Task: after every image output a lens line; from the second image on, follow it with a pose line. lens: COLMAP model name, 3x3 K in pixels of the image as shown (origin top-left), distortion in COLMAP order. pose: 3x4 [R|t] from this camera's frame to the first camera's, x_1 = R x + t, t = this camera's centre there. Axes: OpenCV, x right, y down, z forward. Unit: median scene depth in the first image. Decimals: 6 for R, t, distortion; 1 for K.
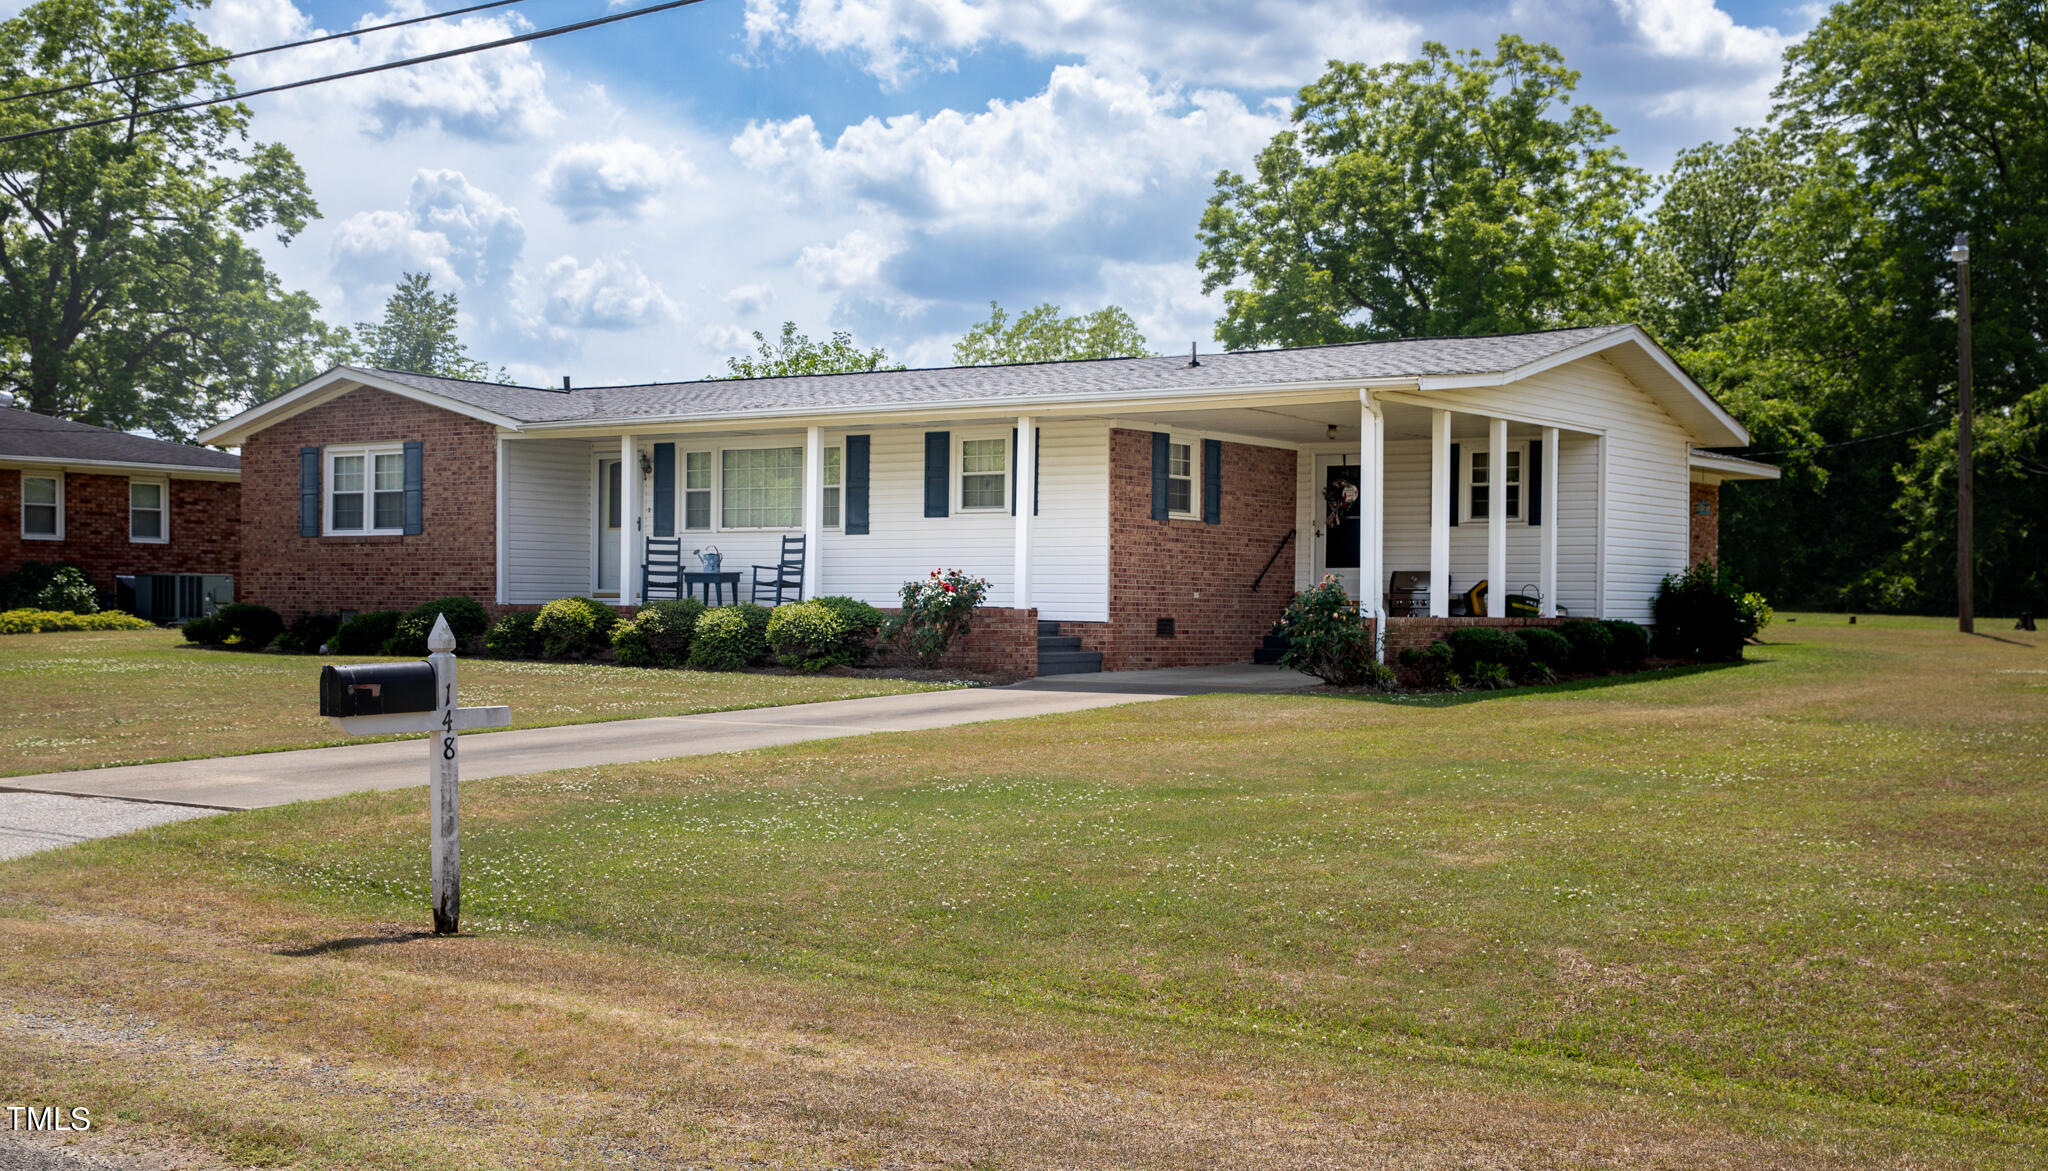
lens RADIAL K [[2404.8, 0, 1024.0], [0, 2404.8, 585.5], [0, 0, 1]] dist [0.013157, -0.017238]
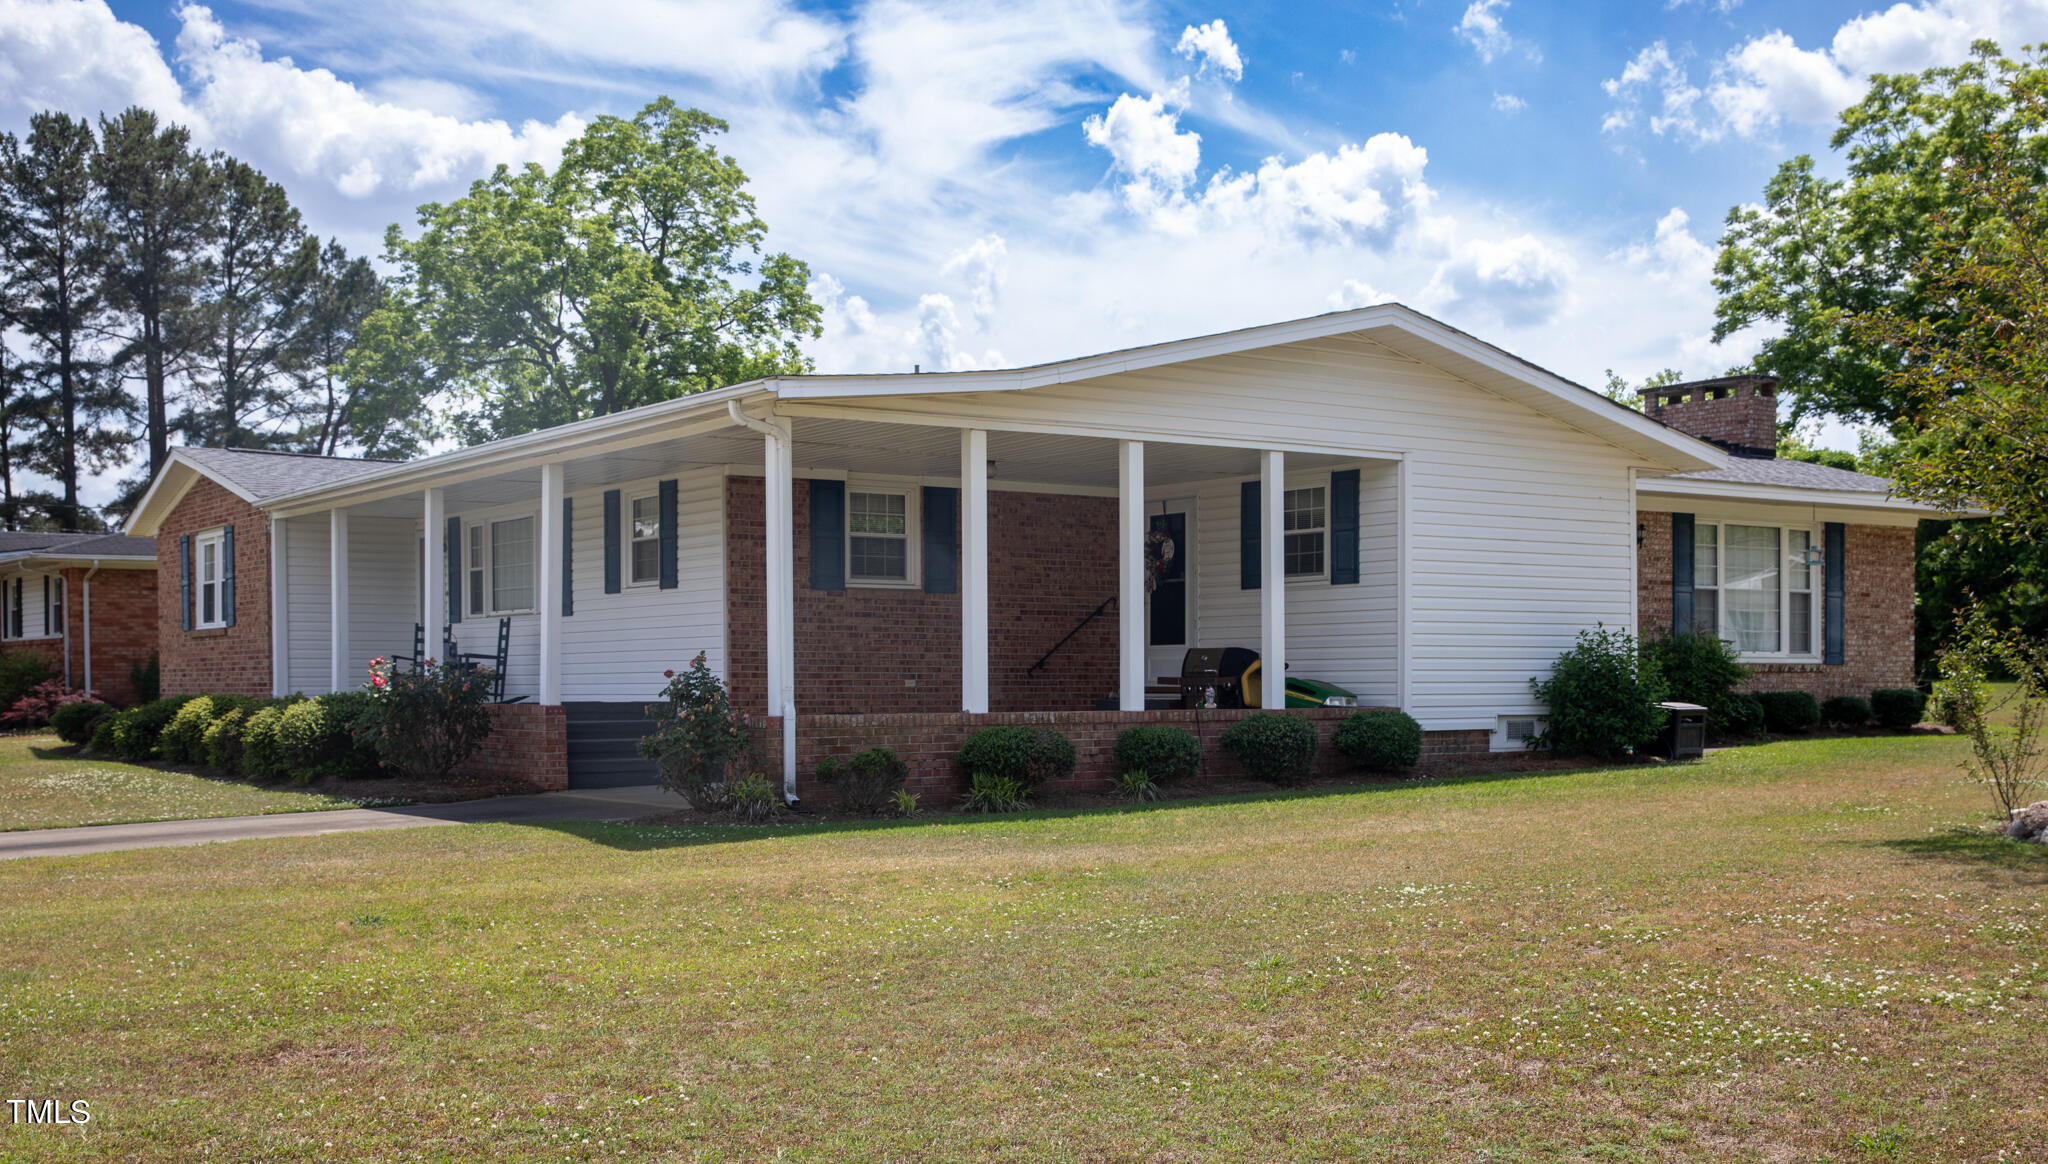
lens RADIAL K [[2304.4, 0, 1024.0], [0, 2304.4, 582.0], [0, 0, 1]] dist [0.092434, 0.040863]
pose [[0.949721, -0.026374, -0.311984, 0.101392], [0.014771, 0.999111, -0.039495, 0.000380], [0.312748, 0.032901, 0.949266, 0.083820]]
